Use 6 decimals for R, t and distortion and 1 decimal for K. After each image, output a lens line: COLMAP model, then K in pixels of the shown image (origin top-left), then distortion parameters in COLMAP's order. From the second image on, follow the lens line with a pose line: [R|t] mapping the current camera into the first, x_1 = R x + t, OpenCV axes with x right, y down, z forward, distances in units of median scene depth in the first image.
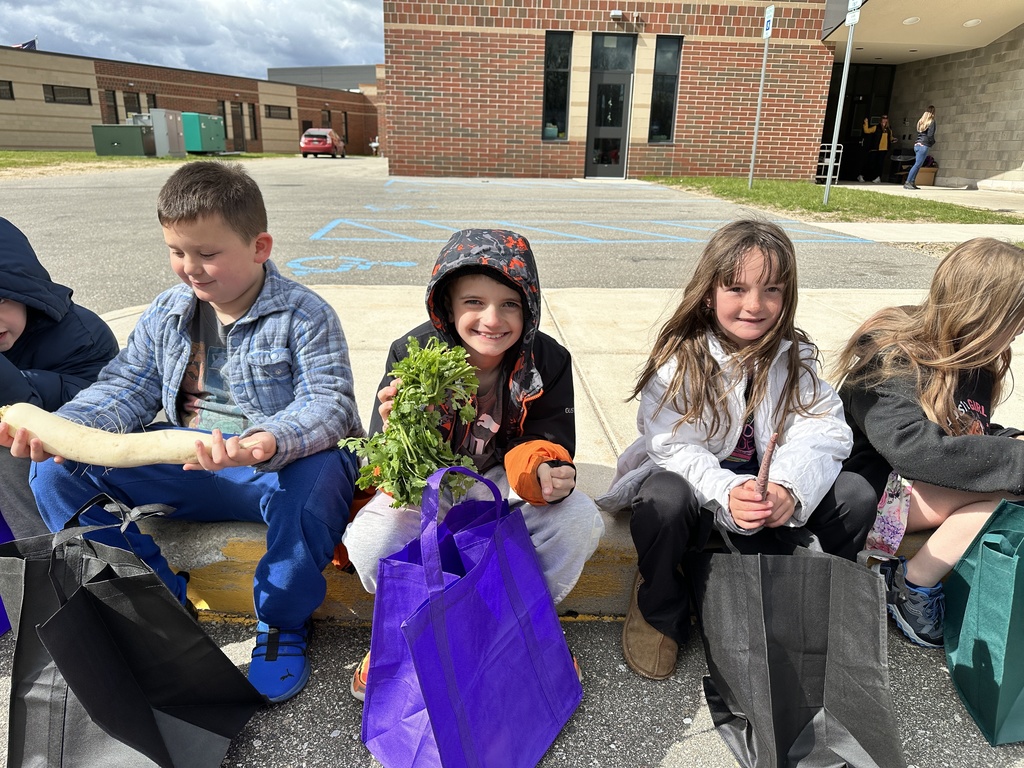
lens RADIAL K [[713.3, 0, 508.2], [0, 713.3, 386.1], [0, 0, 1]] dist [0.024780, -0.023775]
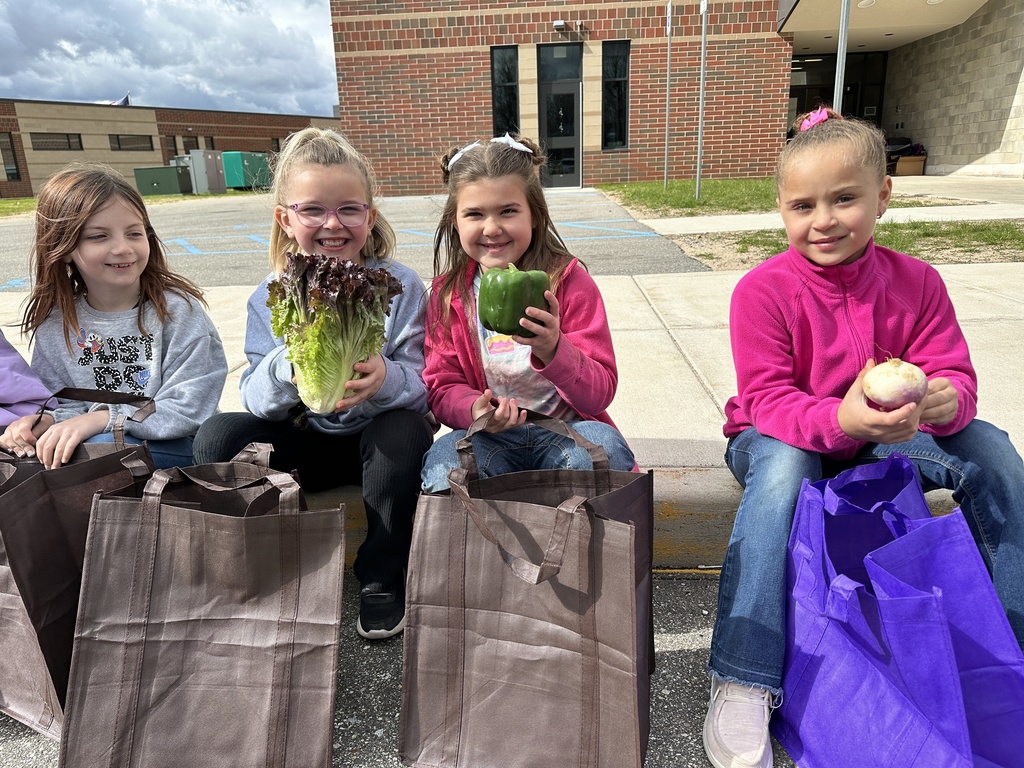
lens RADIAL K [[713.3, 0, 517.3], [0, 713.3, 382.1], [0, 0, 1]] dist [0.024780, -0.023775]
pose [[0.991316, -0.024640, -0.129170, 0.203316], [0.020541, 0.999245, -0.032967, 0.009476], [0.129885, 0.030027, 0.991074, 0.019416]]
